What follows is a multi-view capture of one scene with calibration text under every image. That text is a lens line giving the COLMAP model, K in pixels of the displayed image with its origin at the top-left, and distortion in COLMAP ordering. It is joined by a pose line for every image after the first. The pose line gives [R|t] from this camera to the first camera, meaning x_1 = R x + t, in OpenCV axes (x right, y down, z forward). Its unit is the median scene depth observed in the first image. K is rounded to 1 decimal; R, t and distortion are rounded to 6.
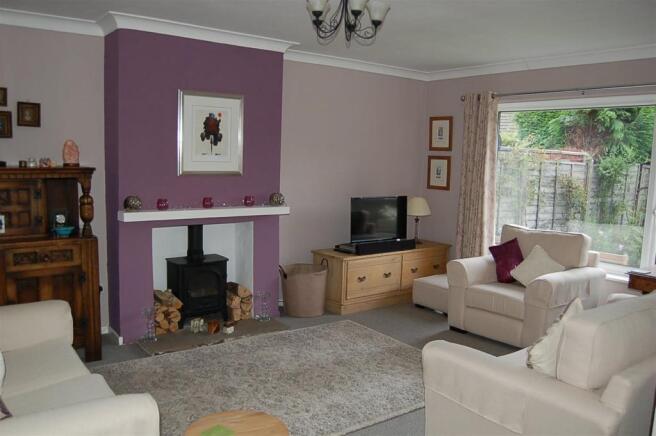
lens RADIAL K [[567.4, 0, 328.0], [0, 567.4, 218.0], [0, 0, 1]] dist [-0.054490, 0.002381]
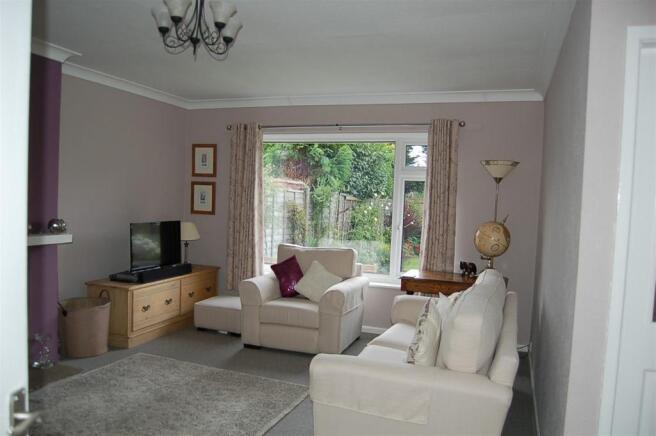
lens RADIAL K [[523.0, 0, 328.0], [0, 523.0, 218.0], [0, 0, 1]] dist [-0.069948, 0.000789]
pose [[0.839090, -0.017946, 0.543696, -0.150564], [0.046037, 0.998213, -0.038100, 0.003704], [-0.542041, 0.056999, 0.838417, 0.095107]]
